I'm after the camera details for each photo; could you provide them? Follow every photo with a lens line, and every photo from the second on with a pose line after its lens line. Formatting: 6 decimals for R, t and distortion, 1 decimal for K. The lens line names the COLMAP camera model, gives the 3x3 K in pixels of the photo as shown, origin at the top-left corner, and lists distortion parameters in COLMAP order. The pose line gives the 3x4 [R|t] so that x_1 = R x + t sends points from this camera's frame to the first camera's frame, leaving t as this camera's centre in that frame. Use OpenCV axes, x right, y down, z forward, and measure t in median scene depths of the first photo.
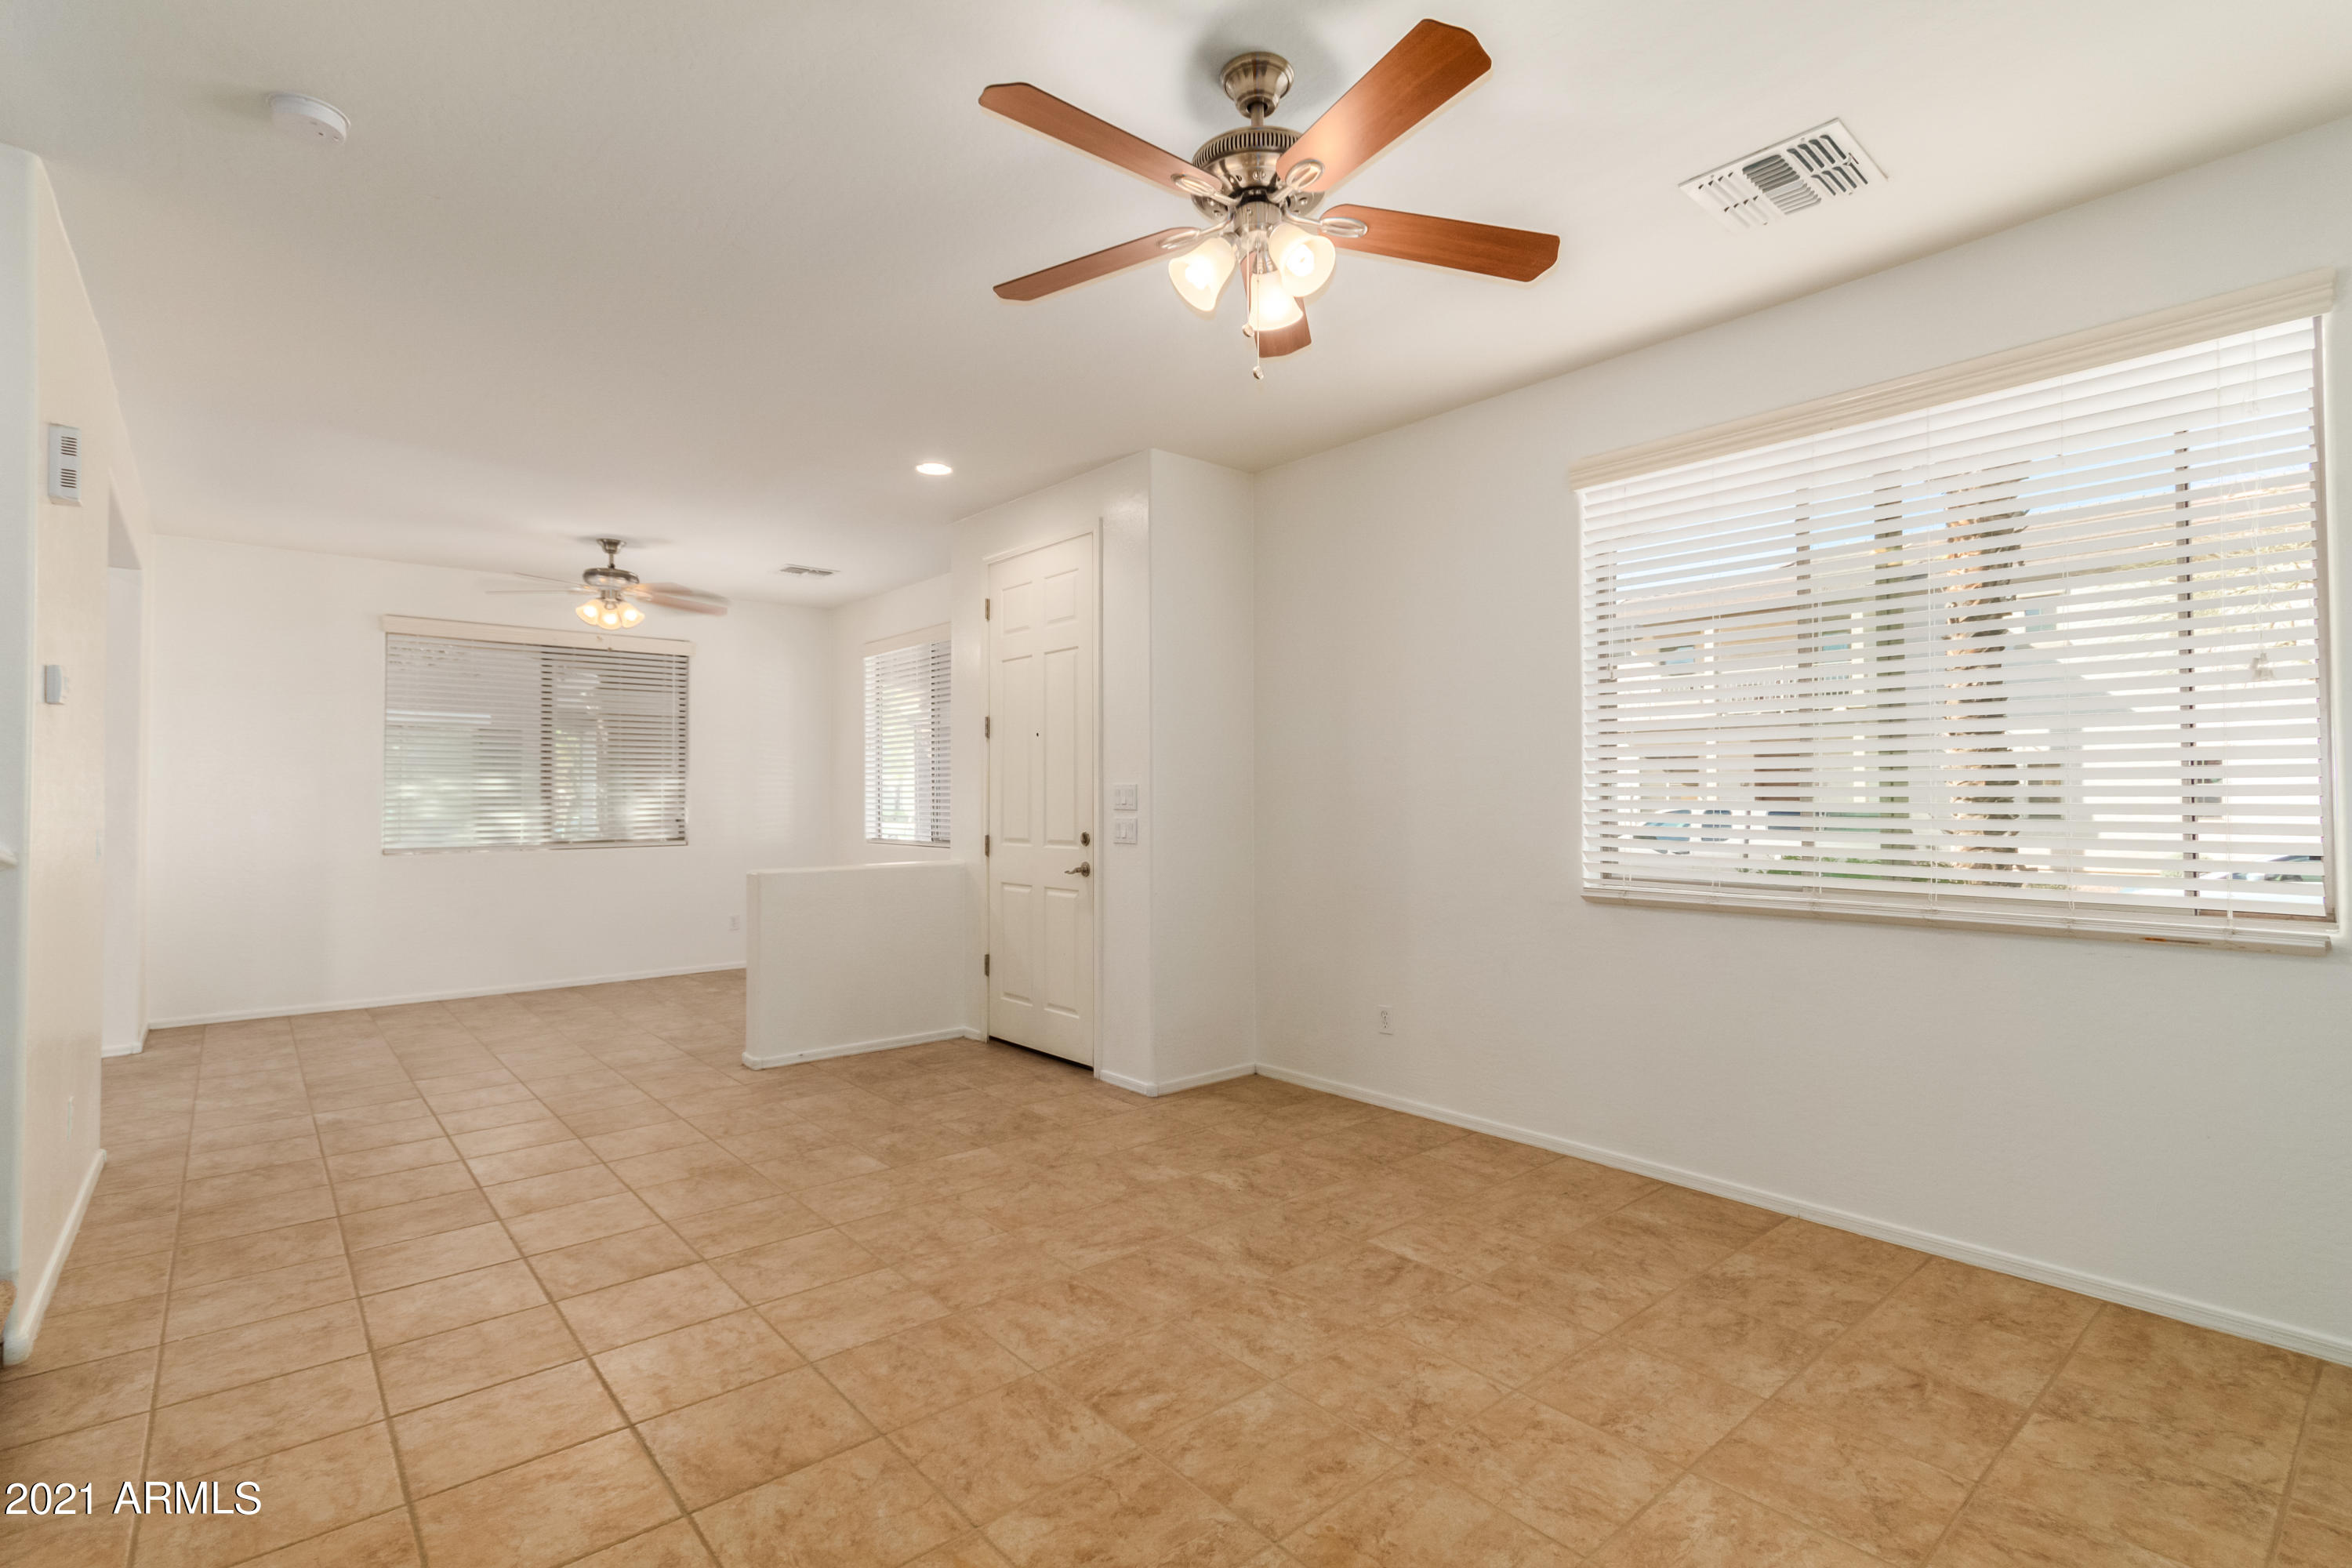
lens RADIAL K [[1092.8, 0, 1186.5], [0, 1092.8, 785.2], [0, 0, 1]] dist [0.005473, -0.000095]
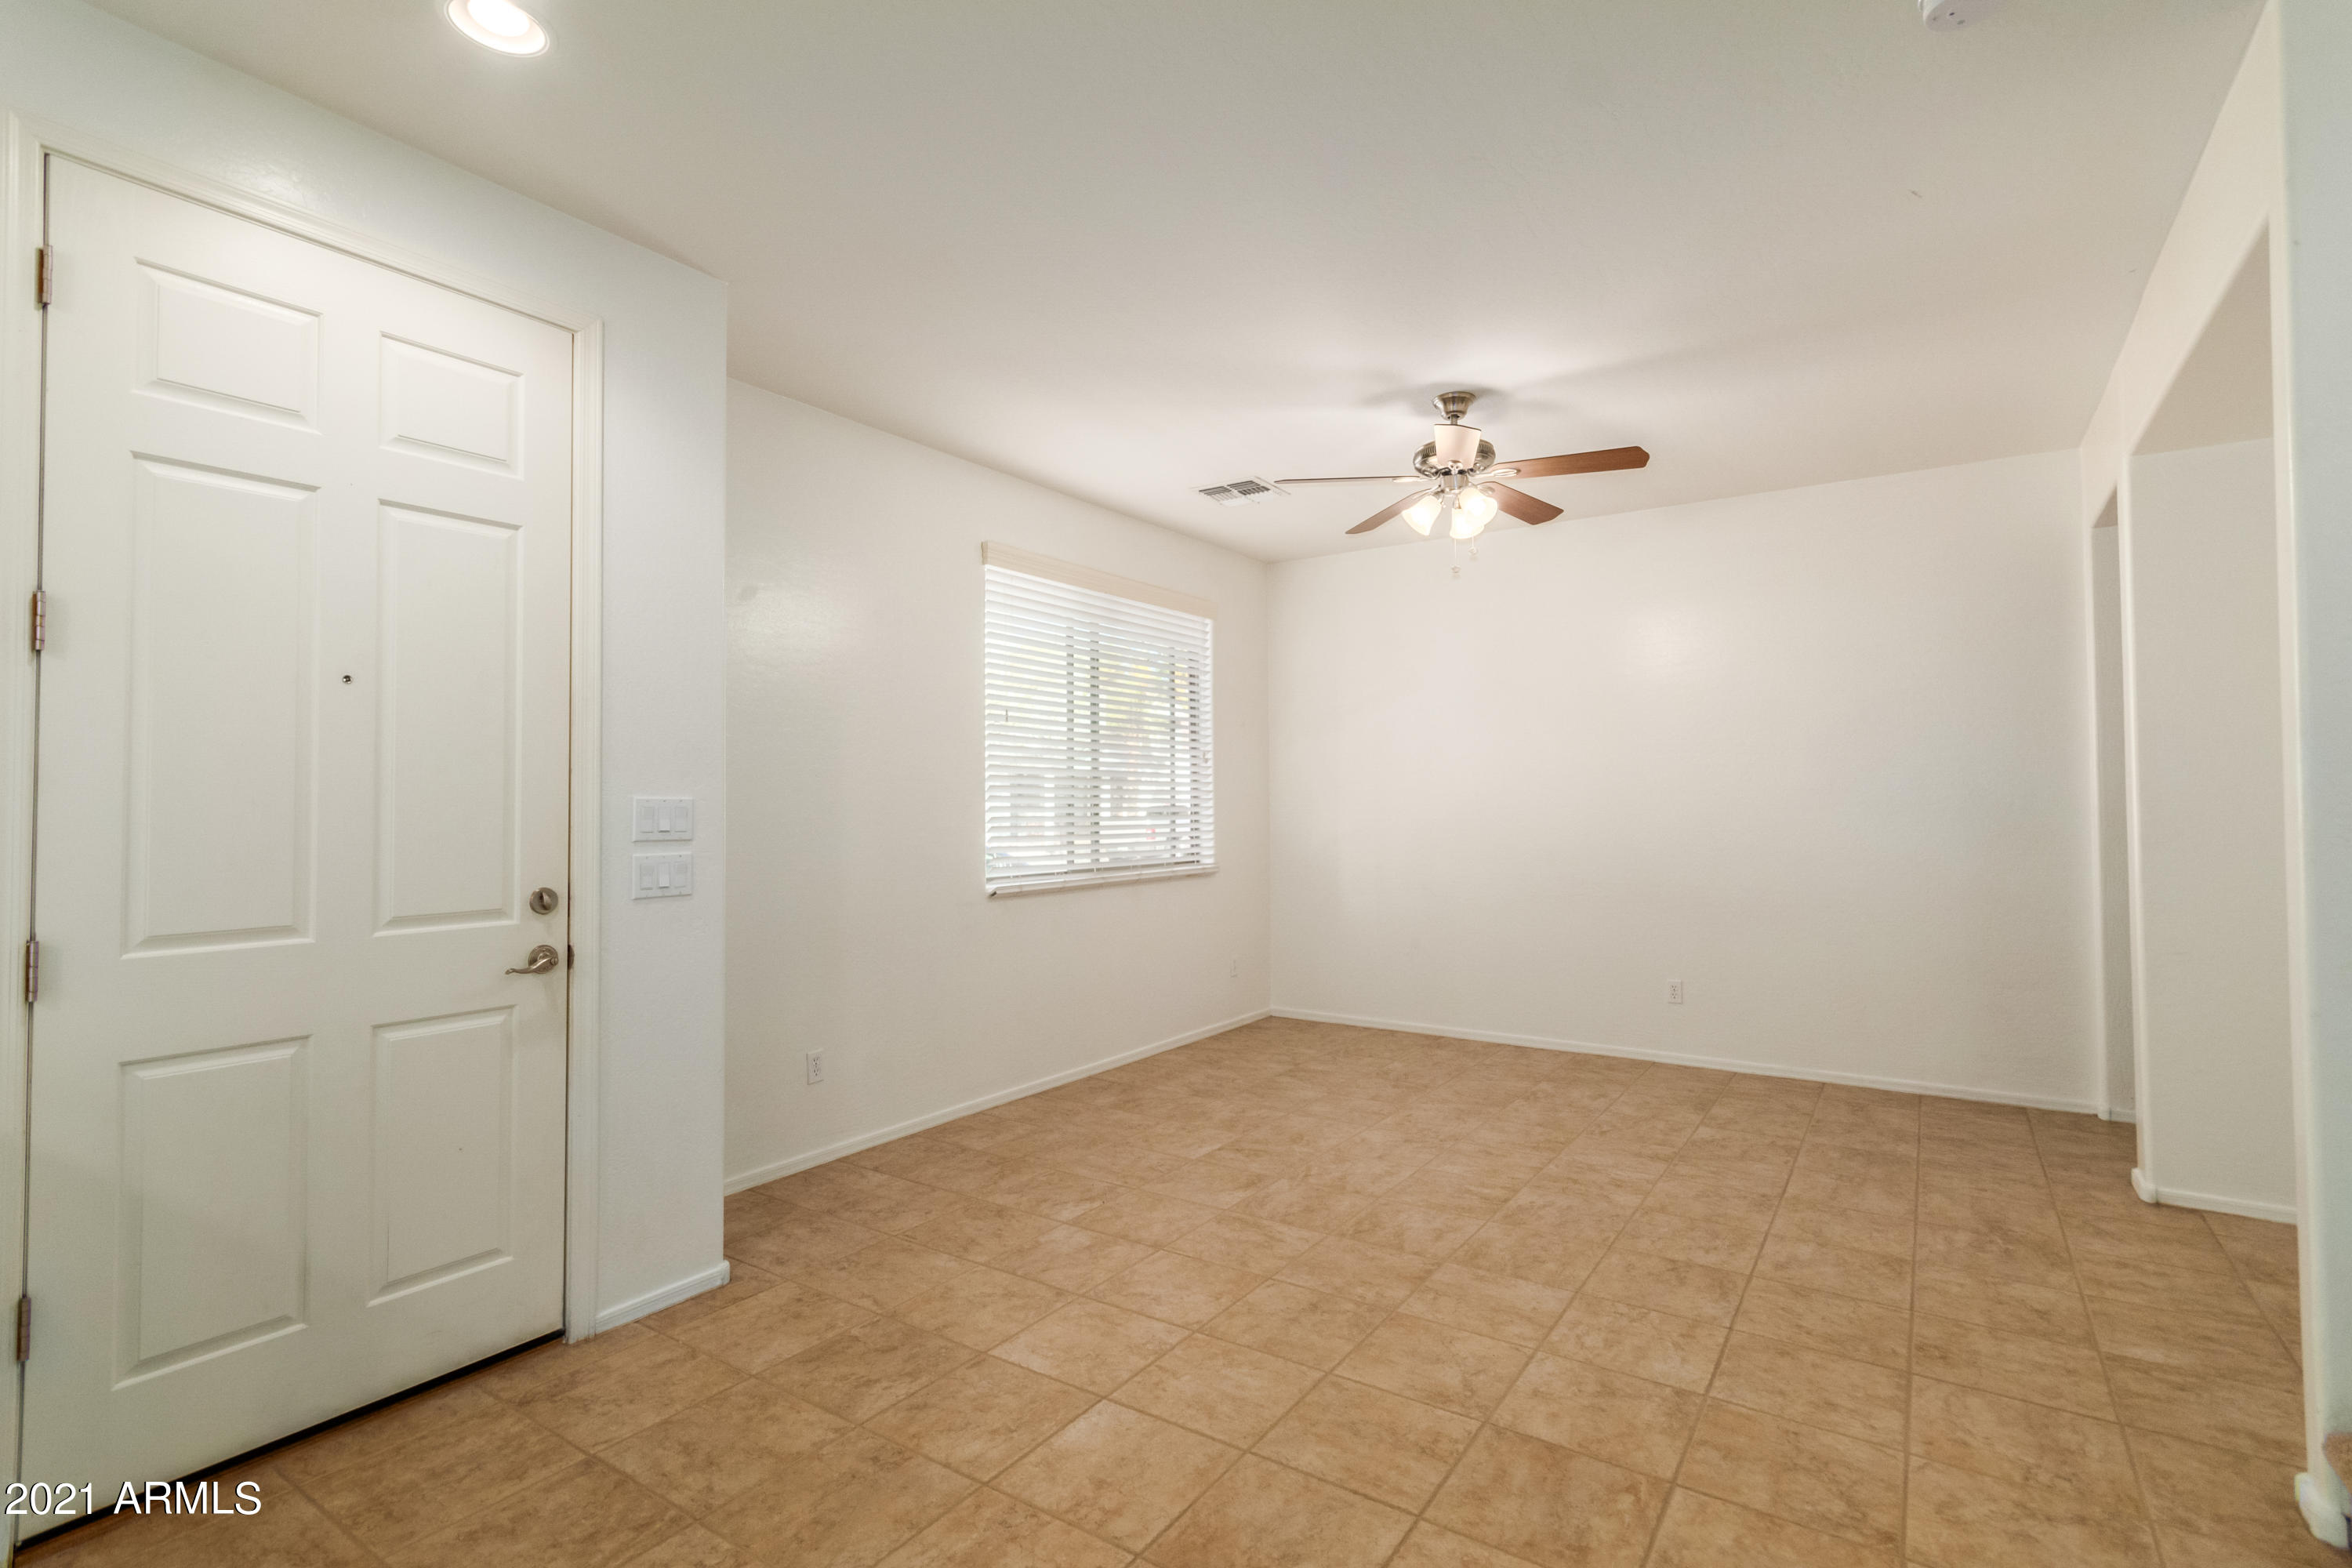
lens RADIAL K [[1092.8, 0, 1191.2], [0, 1092.8, 789.2], [0, 0, 1]] dist [0.005473, -0.000095]
pose [[-0.259301, 0.019529, 0.965599, -1.055904], [-0.003749, 0.999768, -0.021227, 0.008981], [-0.965789, -0.009124, -0.259167, 1.304953]]
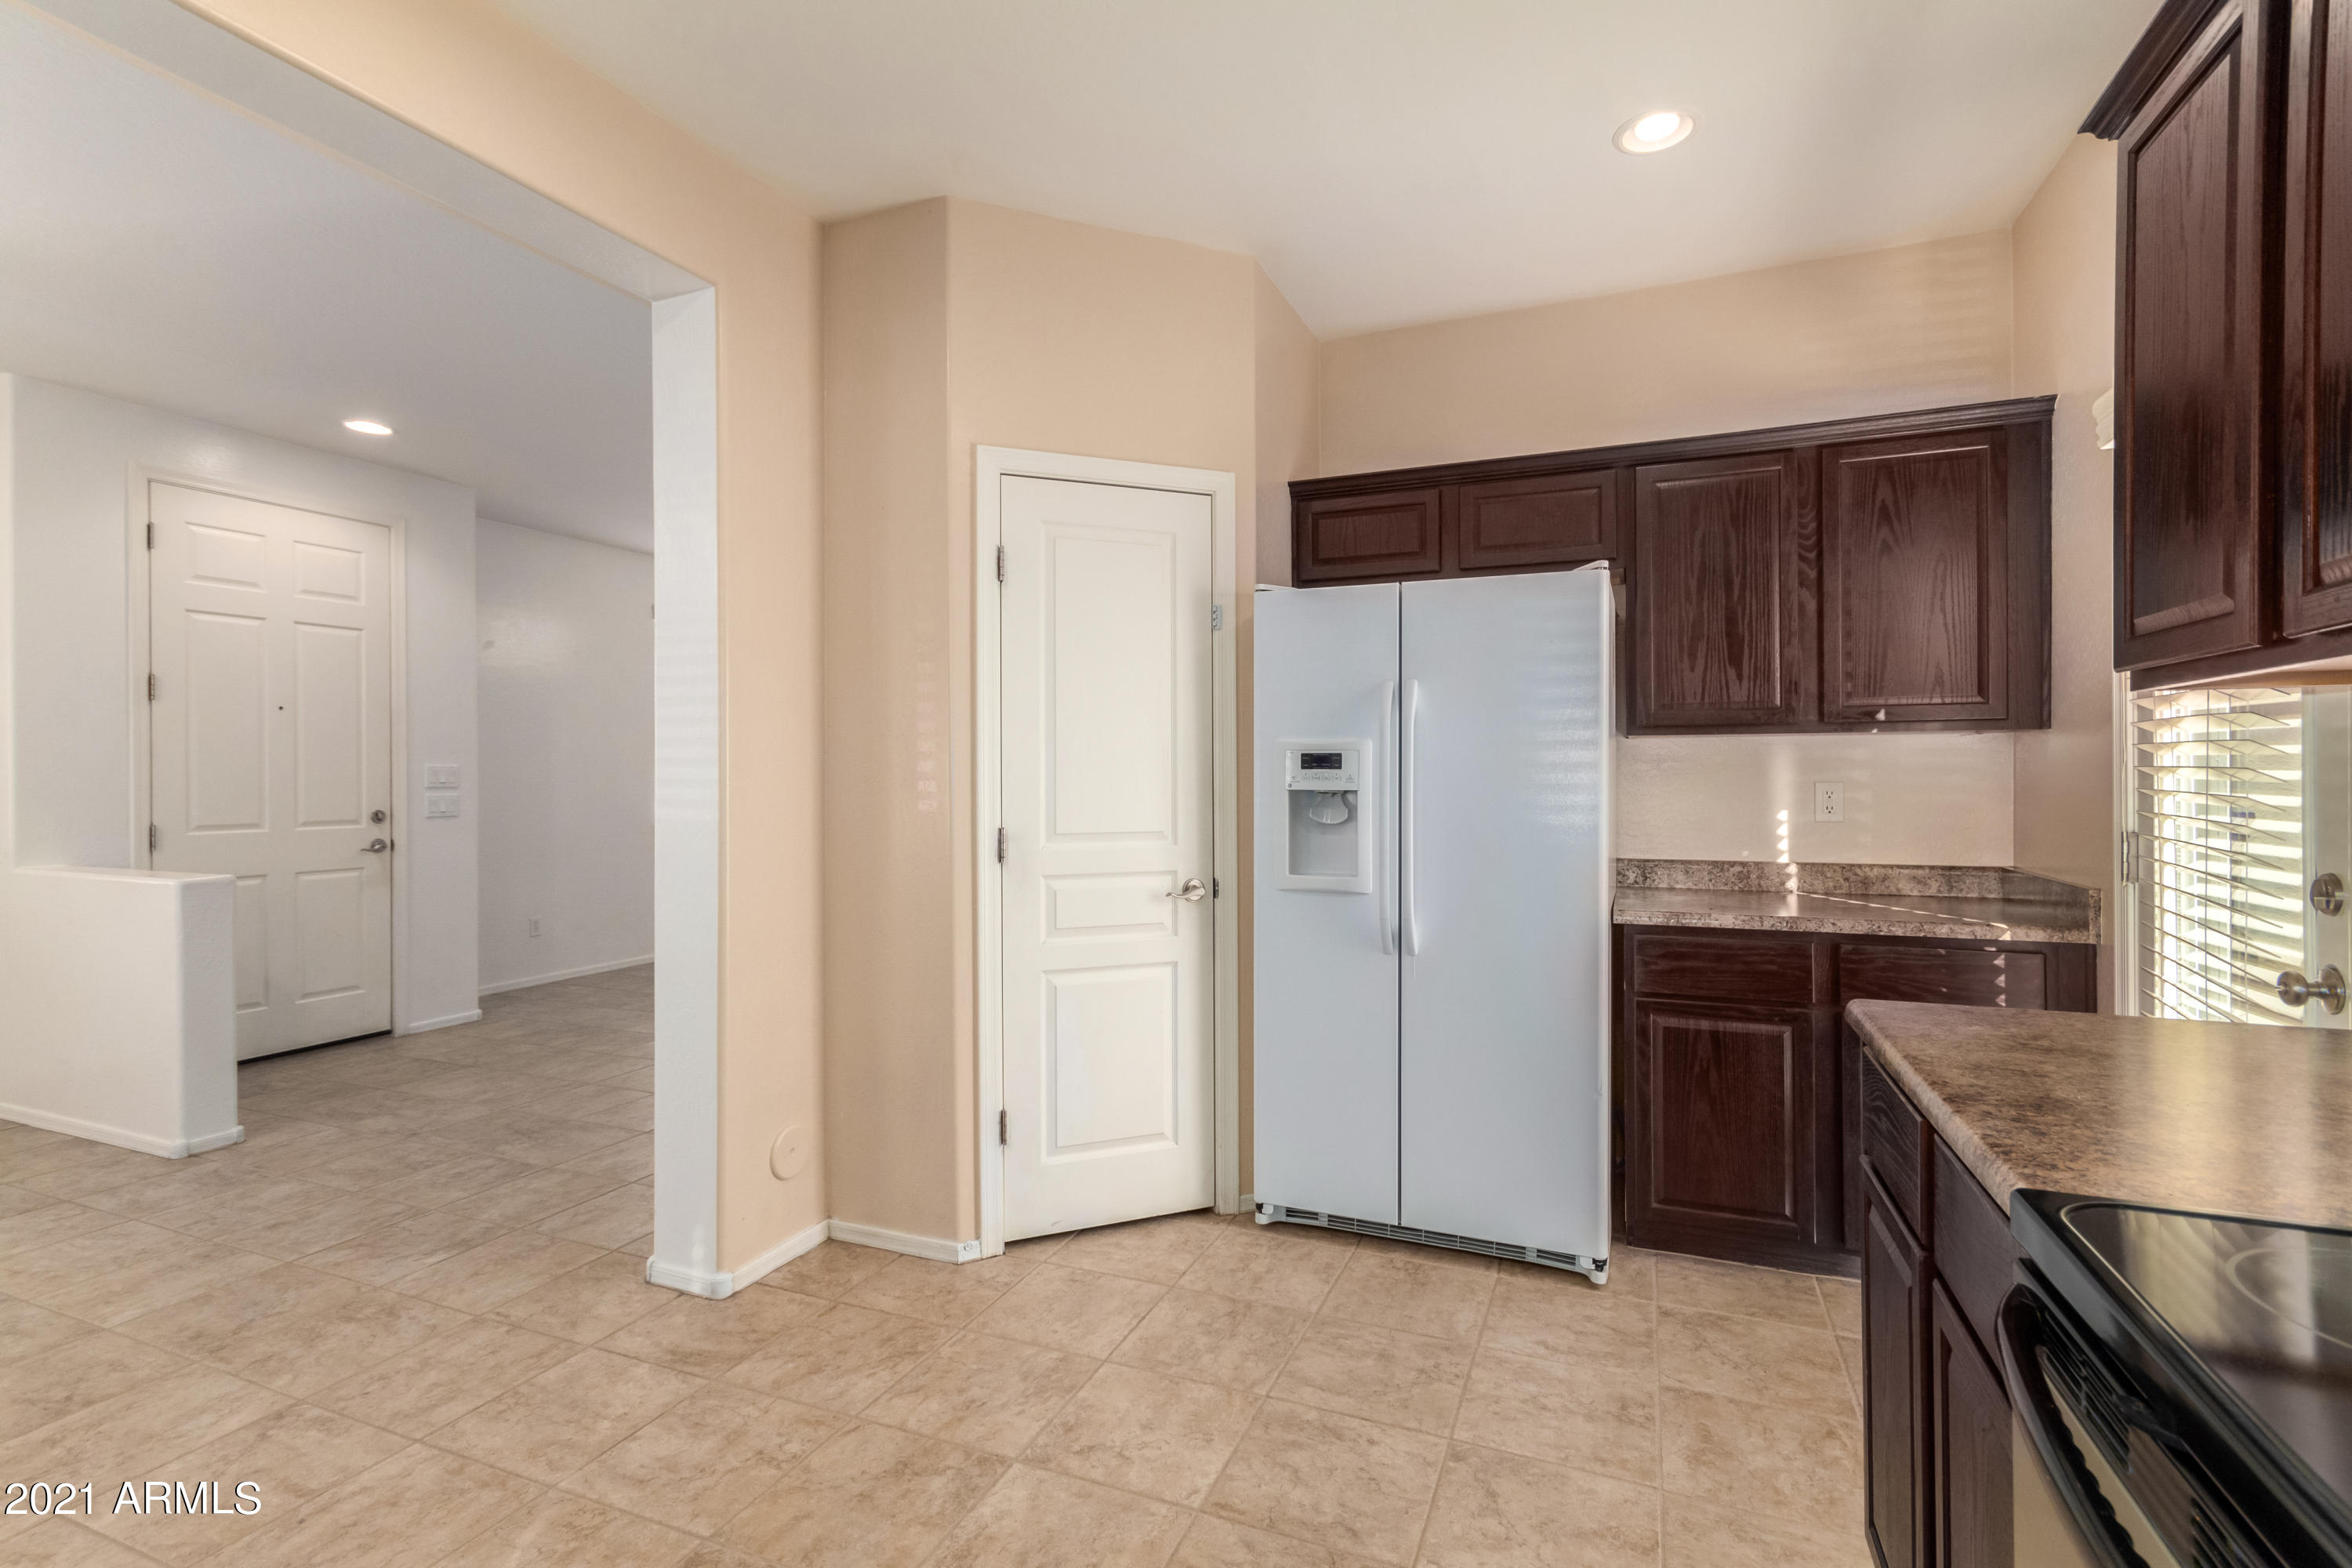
lens RADIAL K [[1092.8, 0, 1205.6], [0, 1092.8, 780.4], [0, 0, 1]] dist [0.005473, -0.000095]
pose [[-0.449193, 0.000252, 0.893435, -2.149609], [-0.004620, 0.999986, -0.002604, 0.021590], [-0.893423, -0.005297, -0.449185, 1.192209]]
